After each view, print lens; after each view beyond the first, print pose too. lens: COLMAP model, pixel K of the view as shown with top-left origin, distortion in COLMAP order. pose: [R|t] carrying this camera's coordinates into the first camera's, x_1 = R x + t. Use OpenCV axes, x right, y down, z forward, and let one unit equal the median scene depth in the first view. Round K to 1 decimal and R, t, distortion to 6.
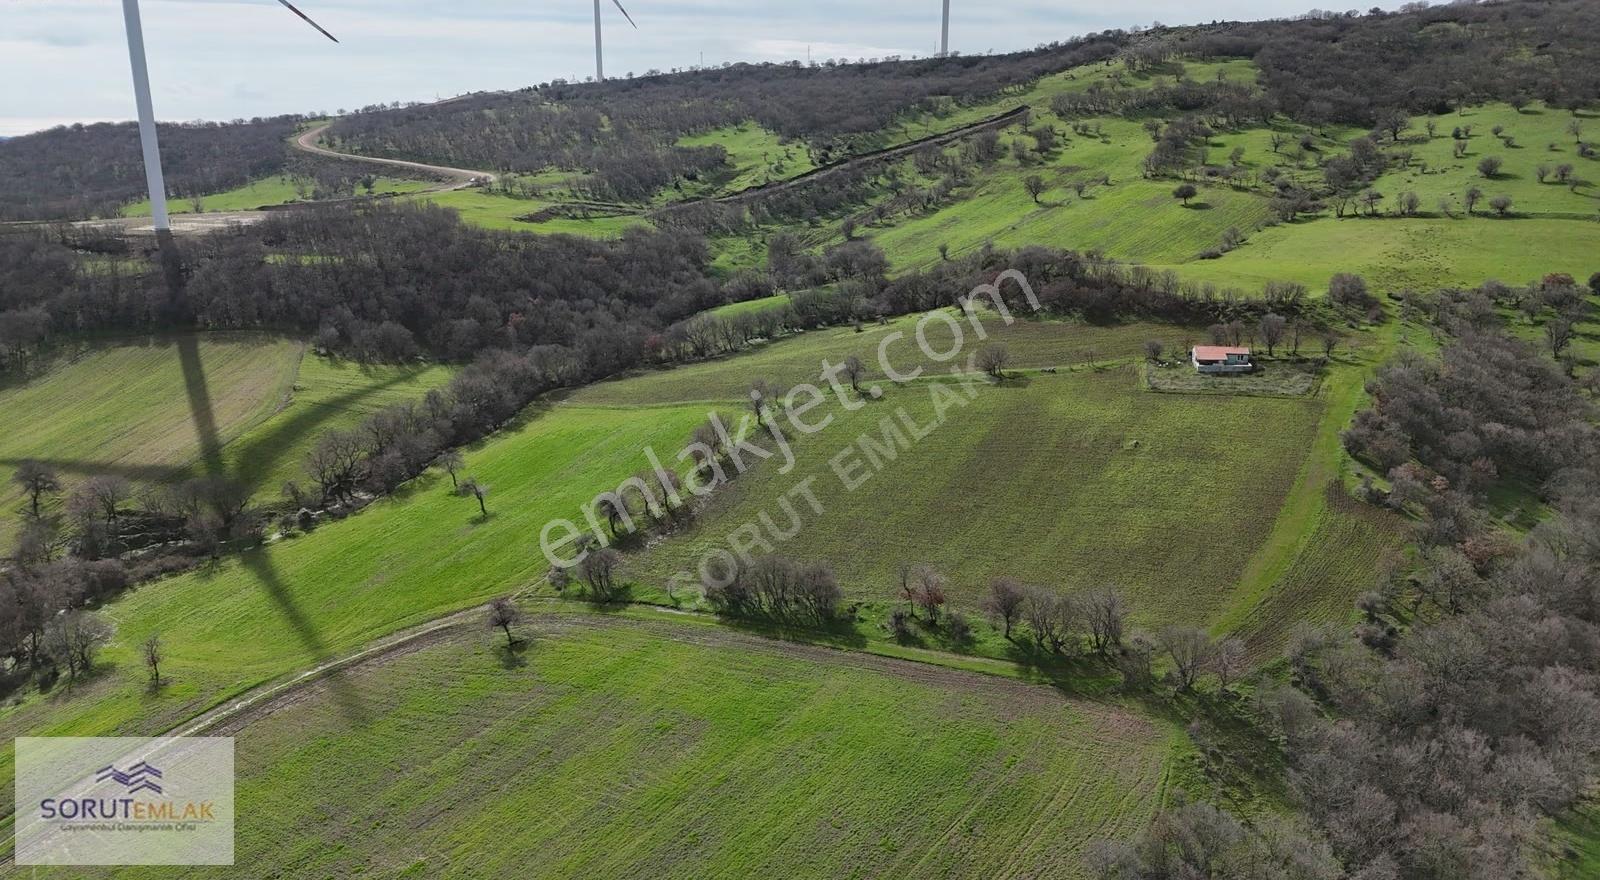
lens RADIAL K [[1167.0, 0, 801.3], [0, 1167.0, 431.9], [0, 0, 1]] dist [0.088596, -0.087840]
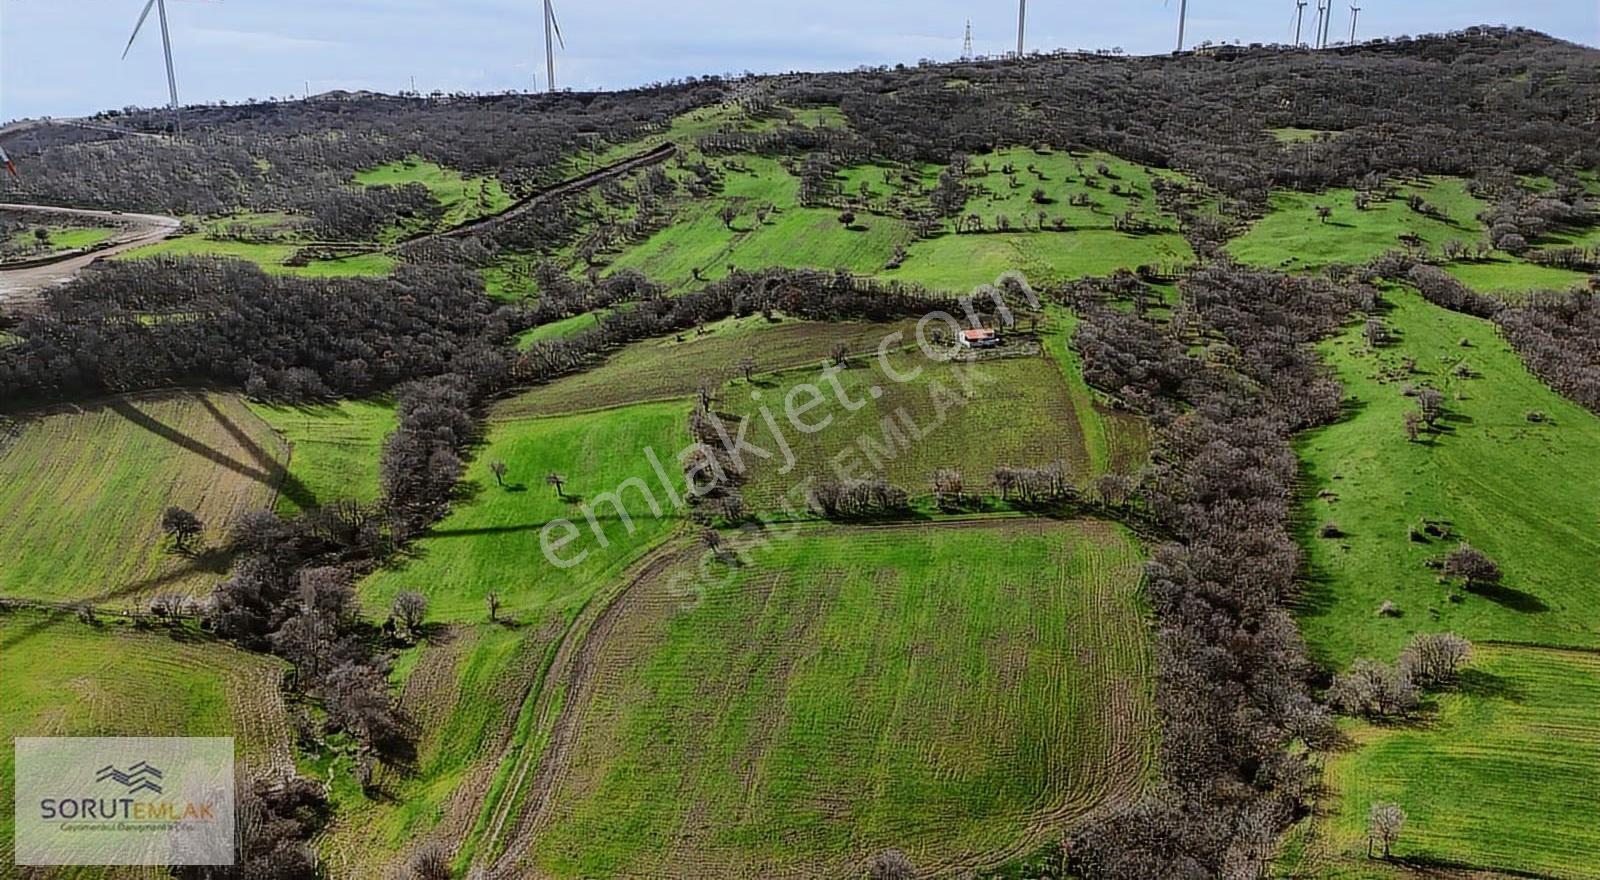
lens RADIAL K [[1167.0, 0, 802.2], [0, 1167.0, 442.0], [0, 0, 1]] dist [0.088596, -0.087840]
pose [[0.898205, -0.123792, 0.421786, -0.338073], [0.119086, 0.992172, 0.037601, -0.006646], [-0.423138, 0.016455, 0.905916, -0.194643]]
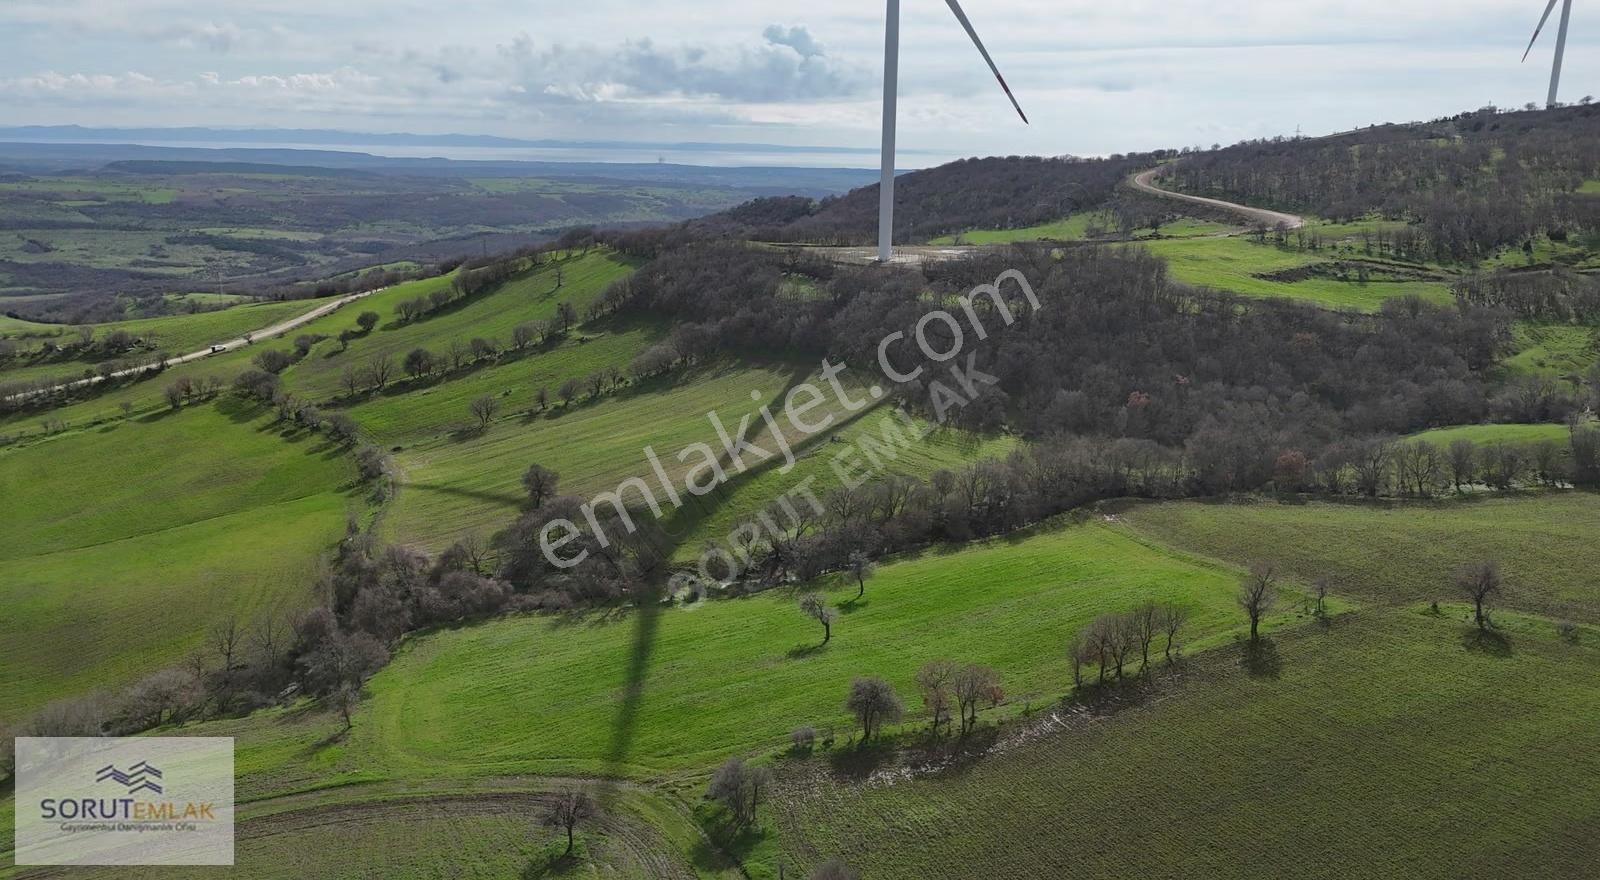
lens RADIAL K [[1167.0, 0, 804.6], [0, 1167.0, 420.8], [0, 0, 1]] dist [0.088596, -0.087840]
pose [[0.704504, 0.172905, -0.688316, 0.137287], [-0.198611, 0.979149, 0.042680, -0.063157], [0.681343, 0.106639, 0.724155, 0.234070]]
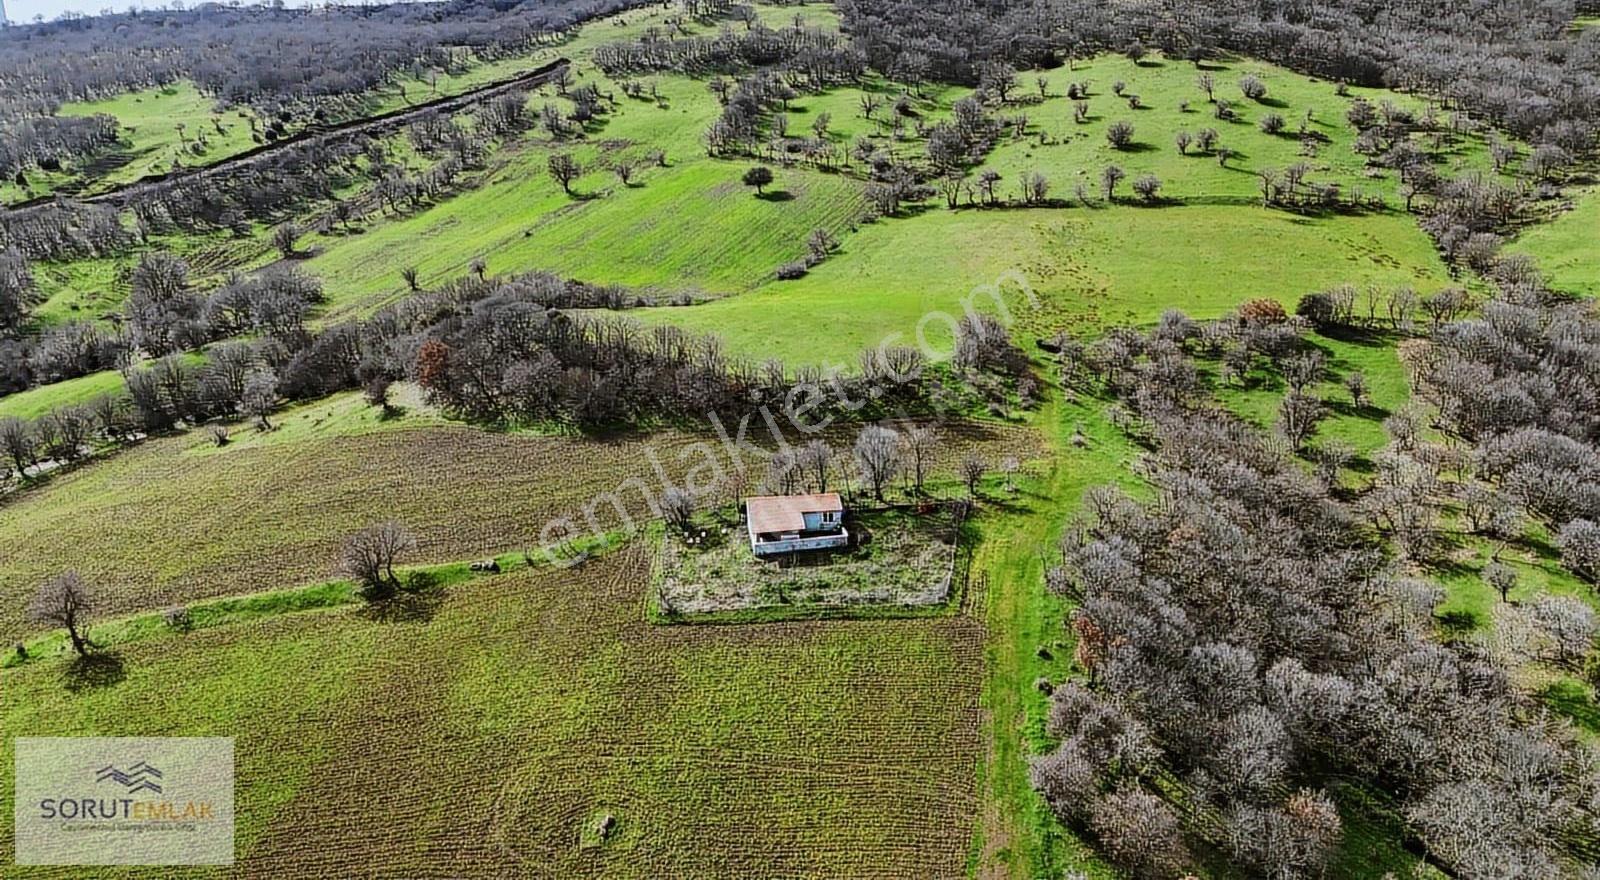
lens RADIAL K [[1167.0, 0, 801.1], [0, 1167.0, 428.4], [0, 0, 1]] dist [0.088596, -0.087840]
pose [[0.952168, -0.097660, 0.289550, 0.133573], [0.089178, 0.995114, 0.042374, -0.081411], [-0.292273, -0.014526, 0.956225, 0.314490]]
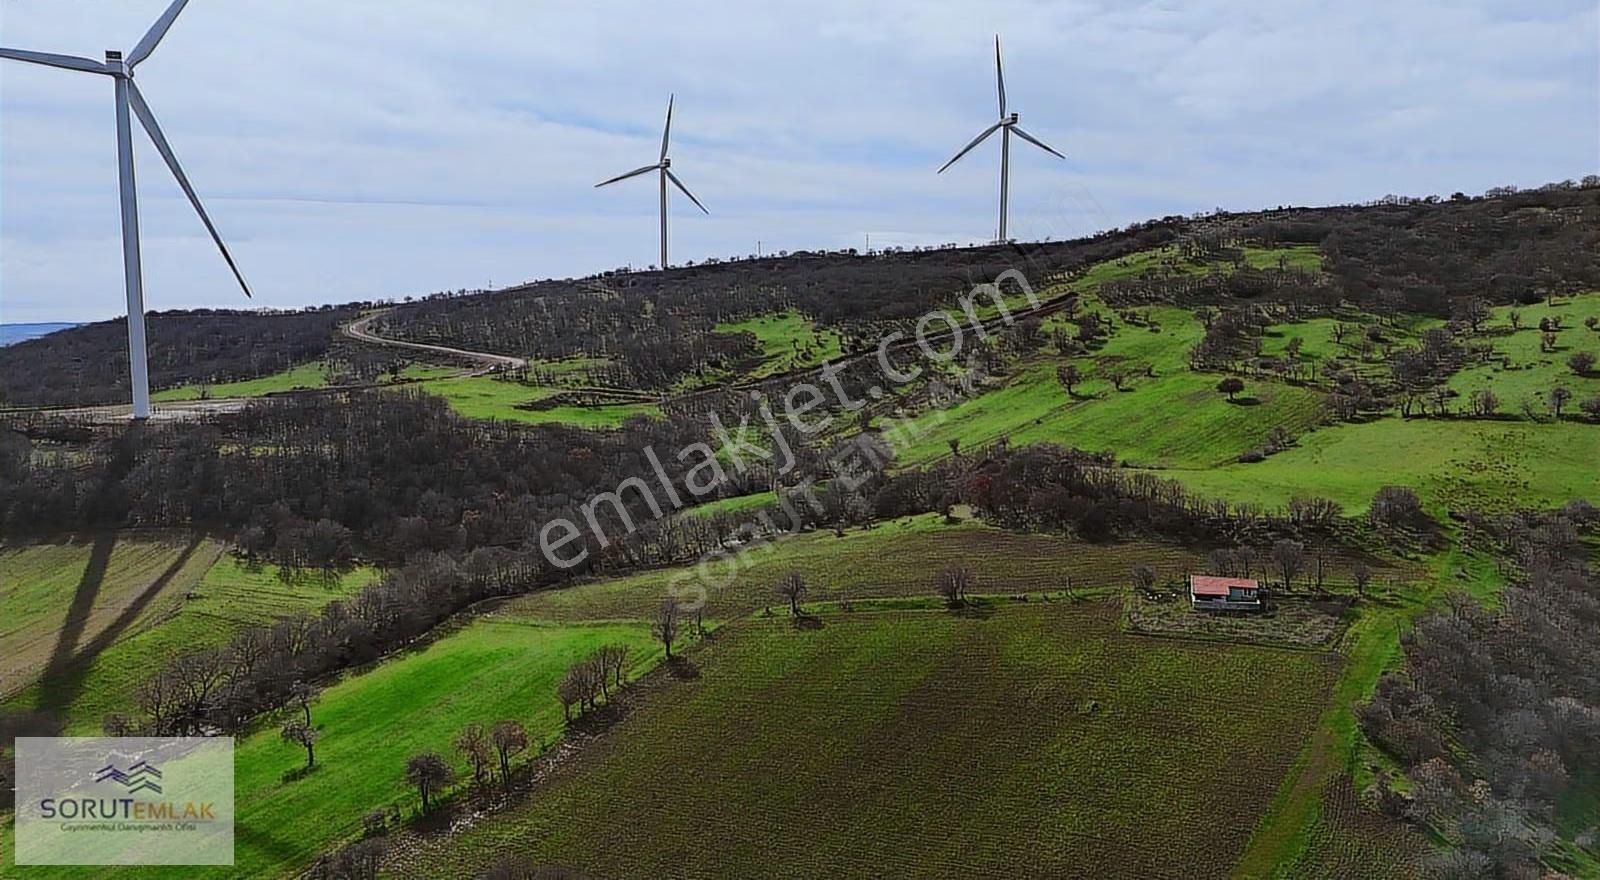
lens RADIAL K [[1167.0, 0, 801.6], [0, 1167.0, 430.7], [0, 0, 1]] dist [0.088596, -0.087840]
pose [[0.995698, 0.011067, -0.091992, 0.088454], [-0.024928, 0.988229, -0.150935, -0.026969], [0.089239, 0.152579, 0.984254, 0.095756]]
